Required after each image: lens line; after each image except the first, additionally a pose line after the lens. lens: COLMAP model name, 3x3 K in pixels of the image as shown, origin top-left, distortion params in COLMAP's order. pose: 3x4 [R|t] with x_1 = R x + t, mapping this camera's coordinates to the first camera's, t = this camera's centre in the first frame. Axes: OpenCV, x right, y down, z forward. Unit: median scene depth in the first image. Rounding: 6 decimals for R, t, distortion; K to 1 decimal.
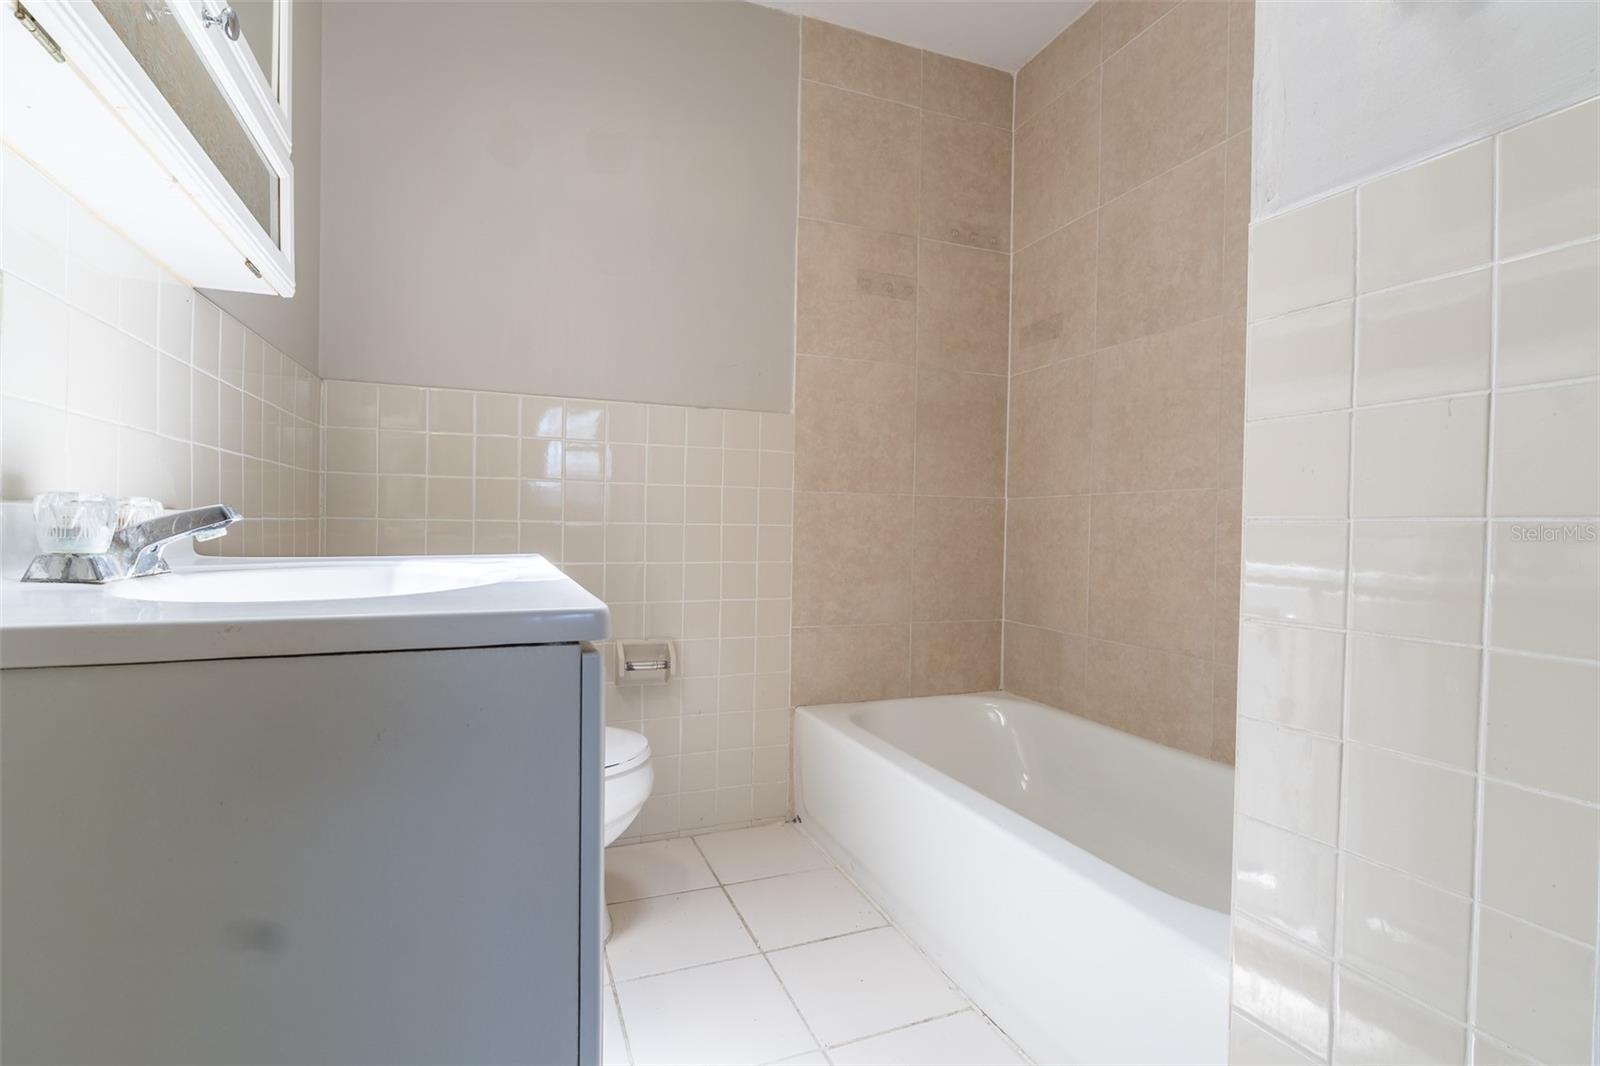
lens RADIAL K [[751.3, 0, 798.0], [0, 751.3, 534.0], [0, 0, 1]] dist [-0.004163, 0.000377]
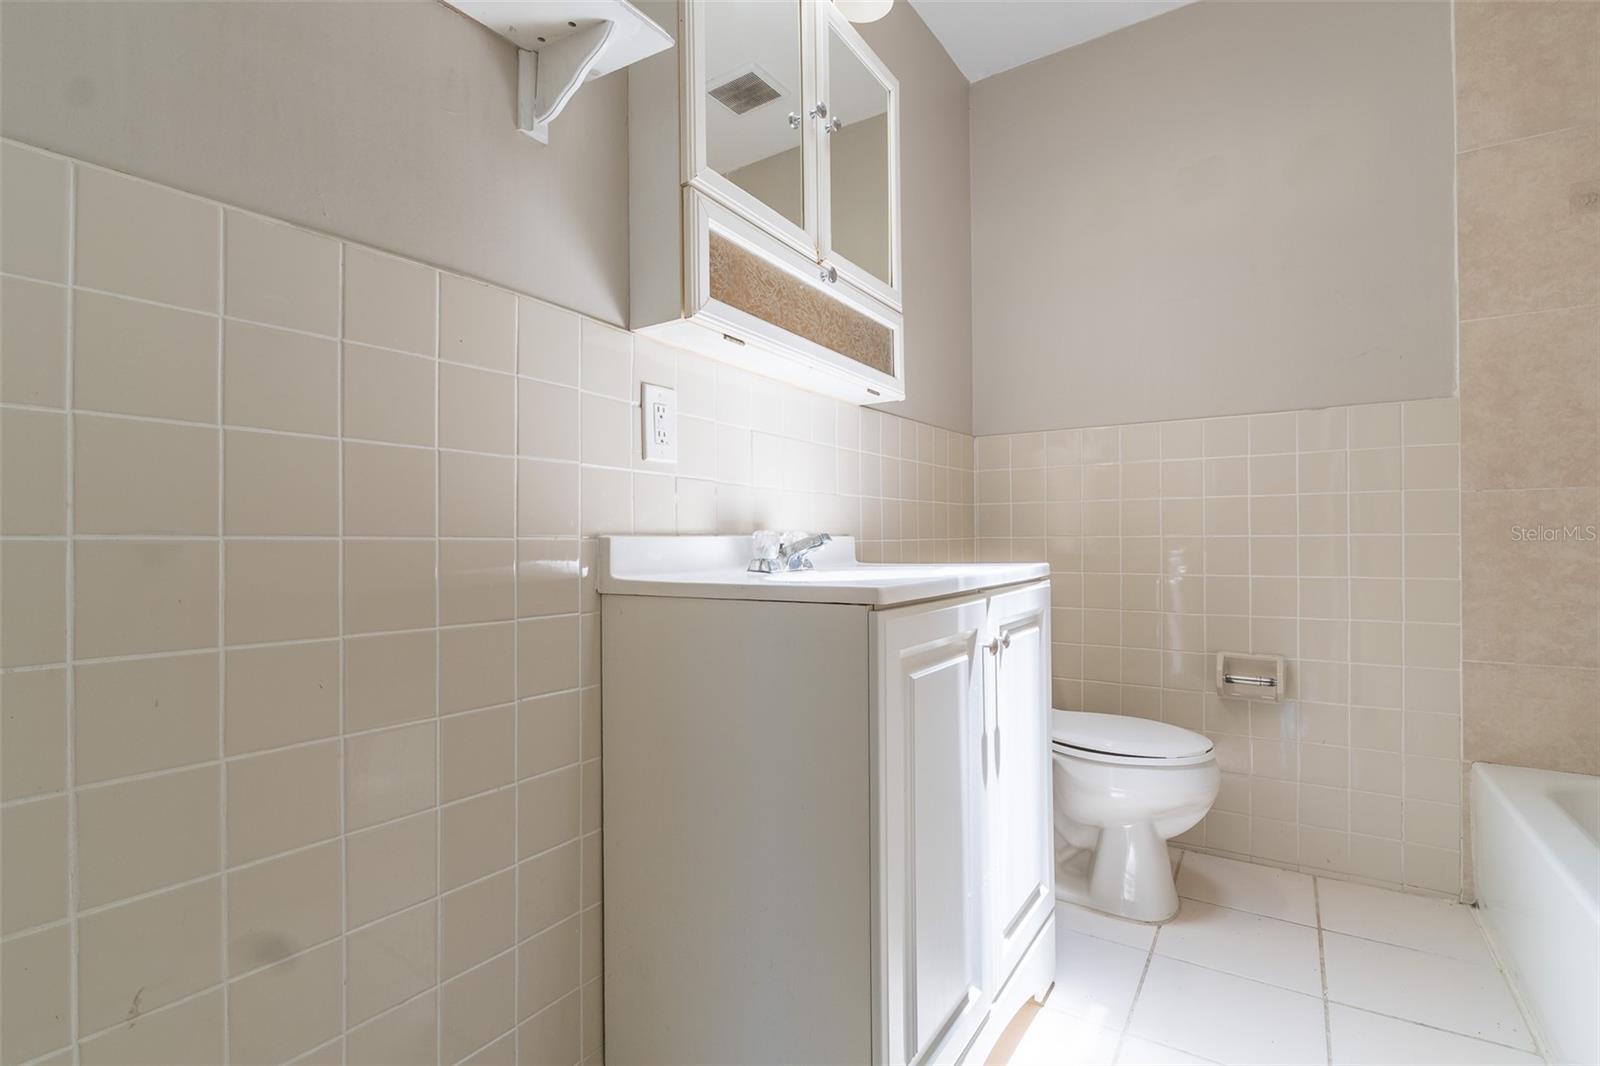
lens RADIAL K [[751.3, 0, 798.4], [0, 751.3, 533.9], [0, 0, 1]] dist [-0.004163, 0.000377]
pose [[0.574643, -0.025544, -0.818005, 0.244584], [0.008034, 0.999641, -0.025572, 0.003402], [0.818365, 0.008123, 0.574642, -0.044103]]
